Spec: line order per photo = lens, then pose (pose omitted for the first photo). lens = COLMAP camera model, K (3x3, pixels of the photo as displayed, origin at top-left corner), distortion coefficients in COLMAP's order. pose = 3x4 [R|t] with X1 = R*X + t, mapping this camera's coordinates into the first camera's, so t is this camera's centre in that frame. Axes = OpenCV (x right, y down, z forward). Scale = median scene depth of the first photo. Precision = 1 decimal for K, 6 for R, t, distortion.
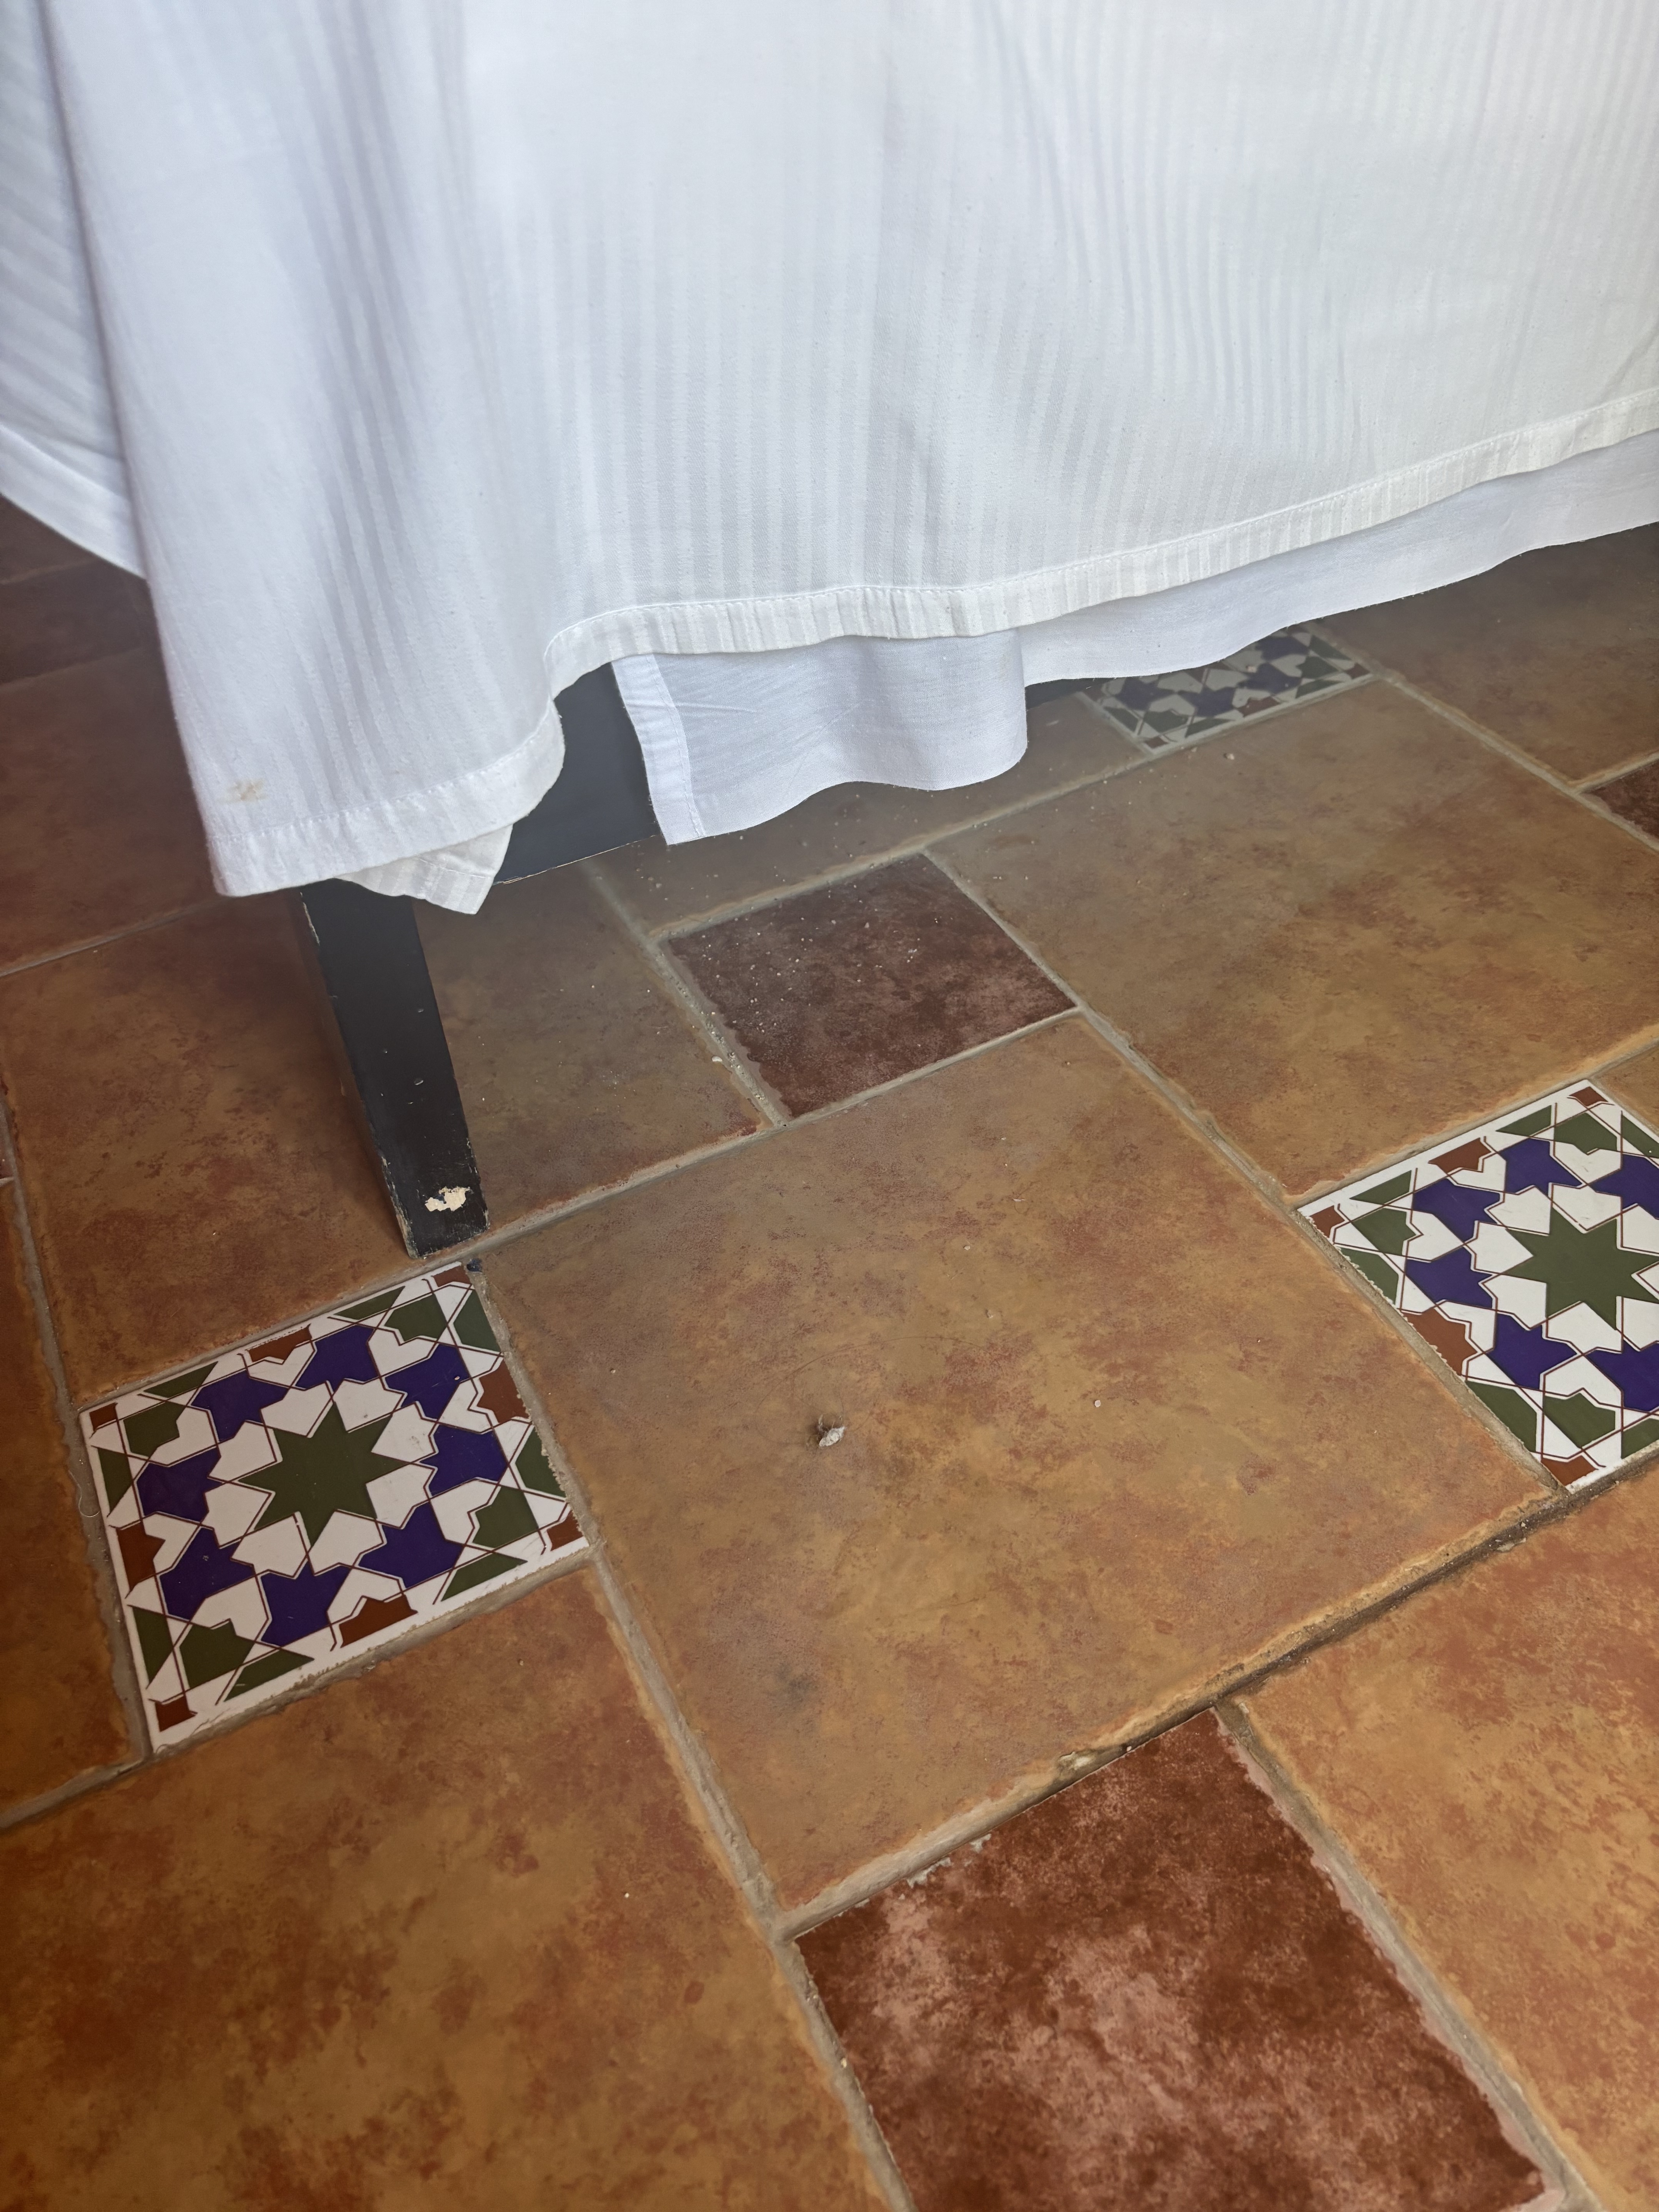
lens RADIAL K [[1677.1, 0, 831.9], [0, 1677.1, 1104.9], [0, 0, 1]] dist [-0.004787, -0.001455]
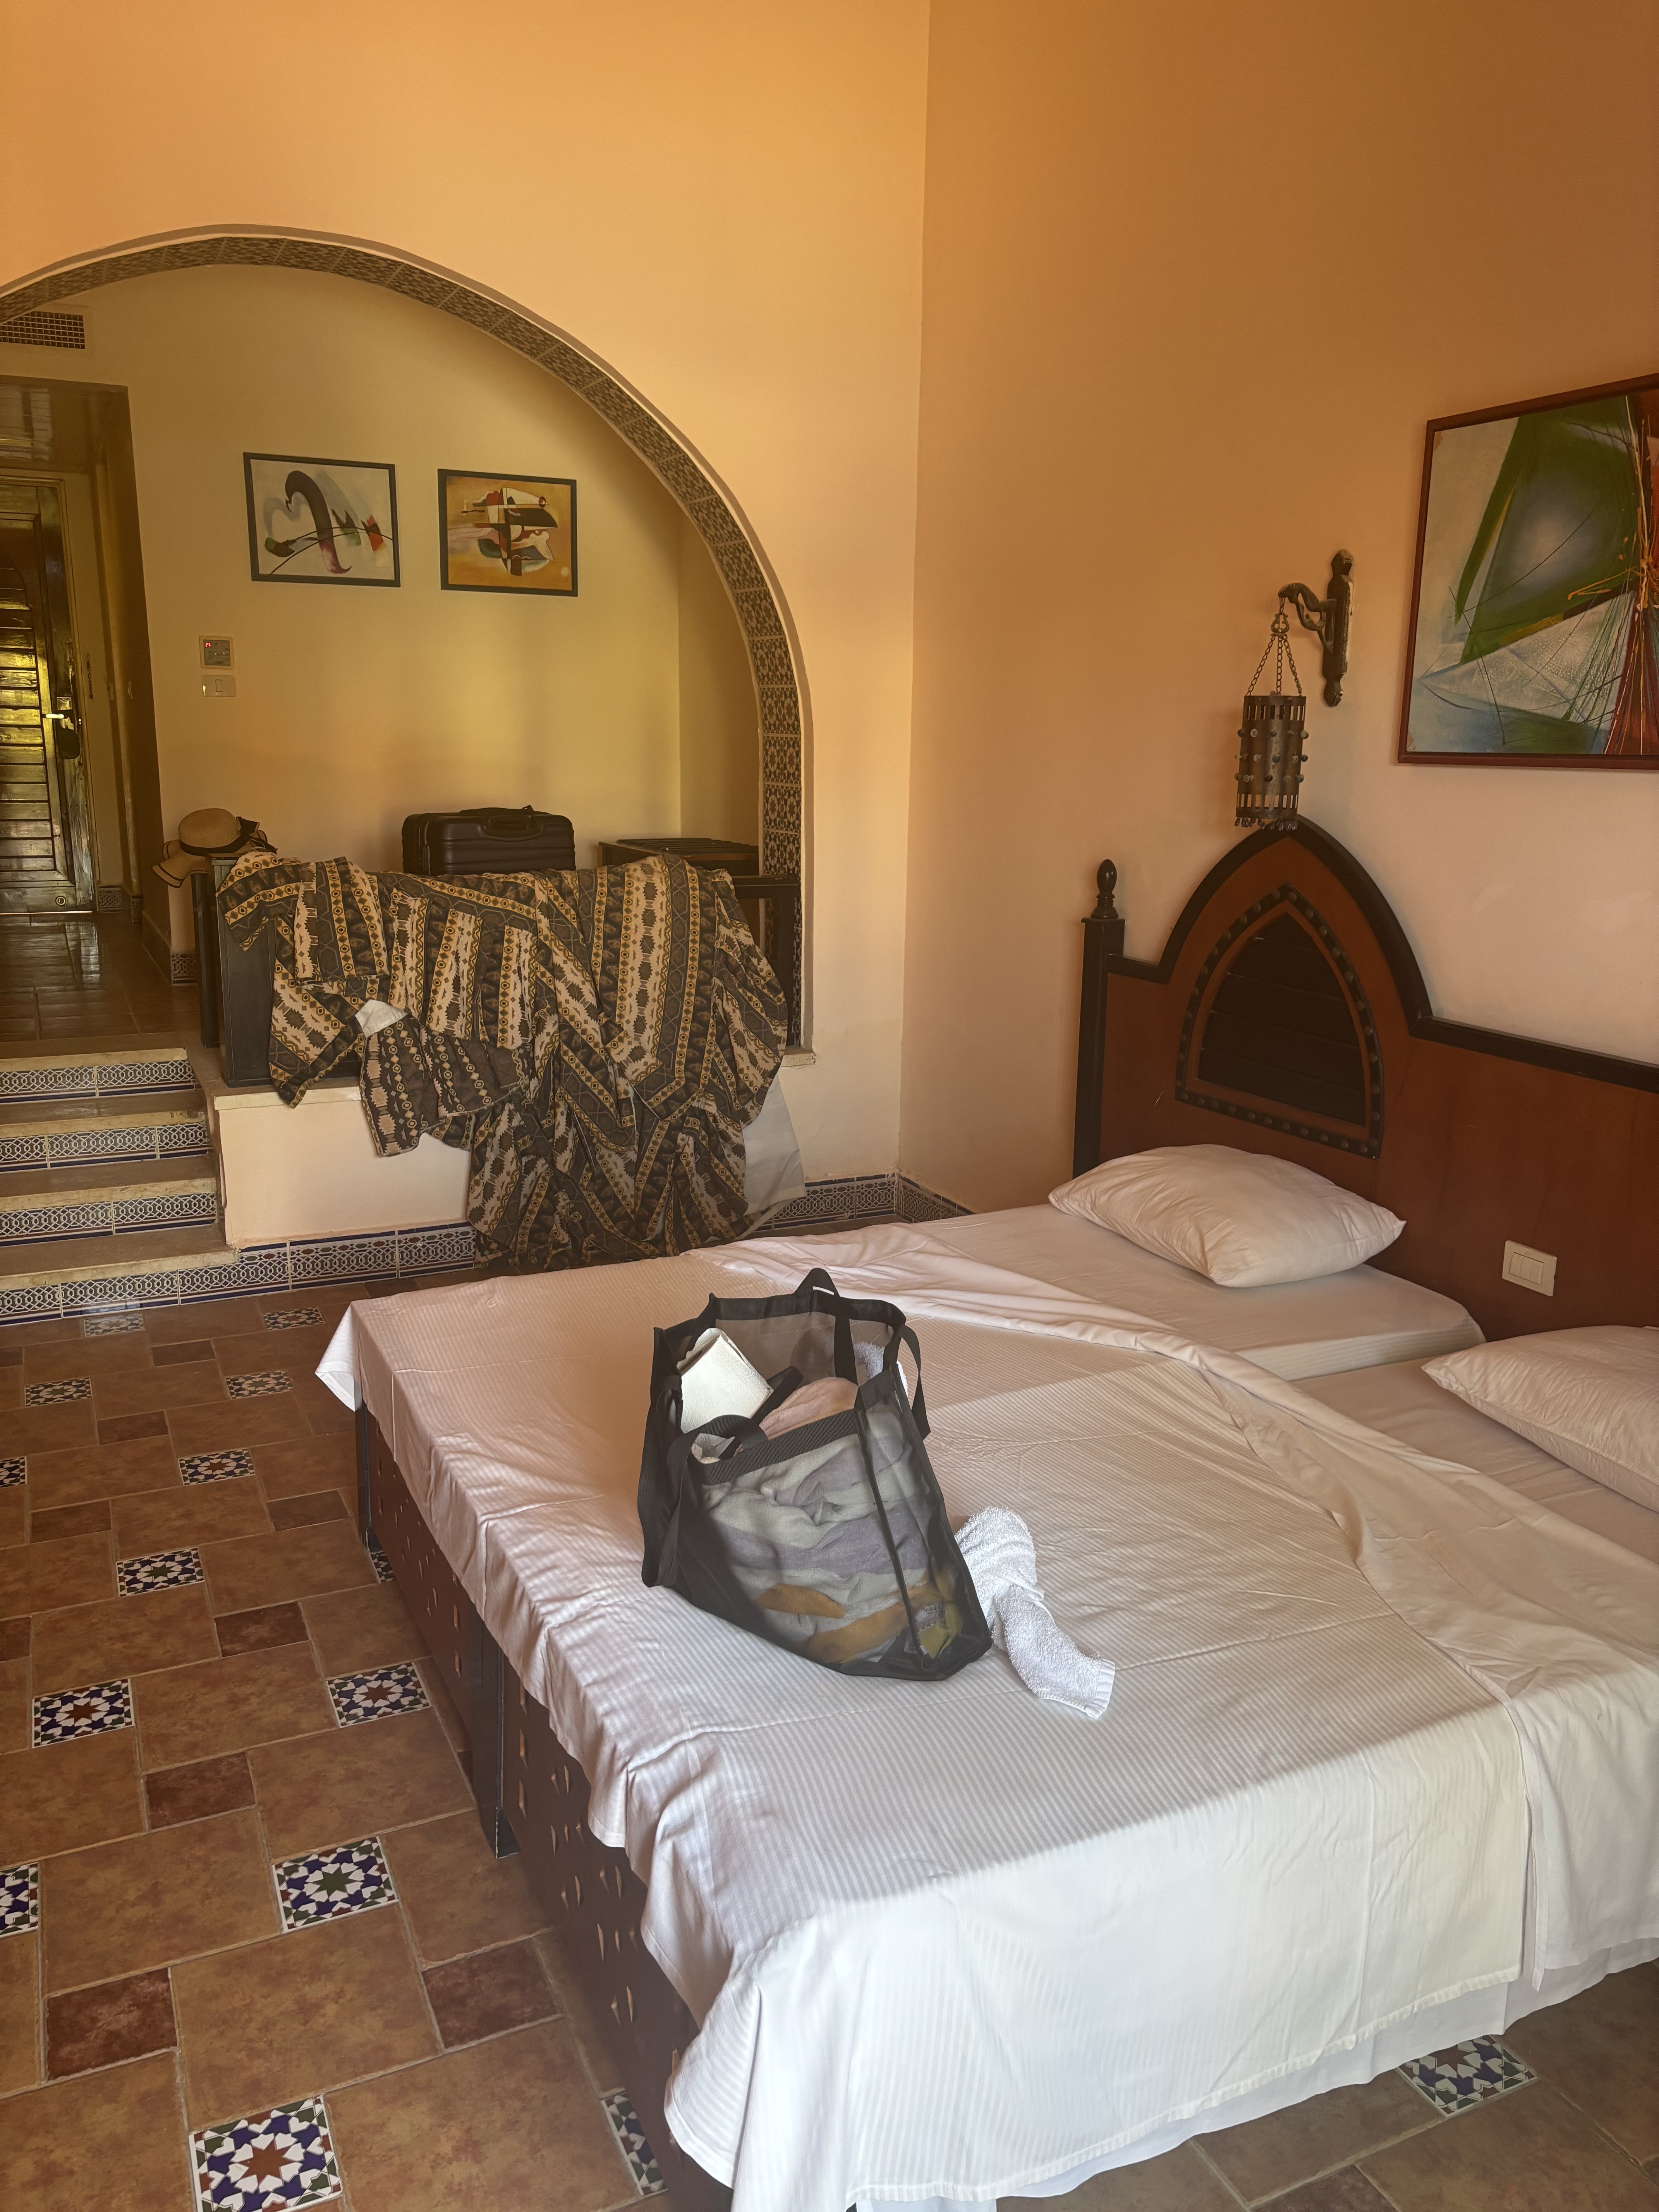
lens RADIAL K [[1677.1, 0, 831.7], [0, 1677.1, 1107.9], [0, 0, 1]] dist [-0.004787, -0.001455]
pose [[0.996173, 0.085891, -0.016202, -0.298086], [-0.082010, 0.854355, -0.513178, -0.400753], [-0.030235, 0.512543, 0.858129, -2.551620]]
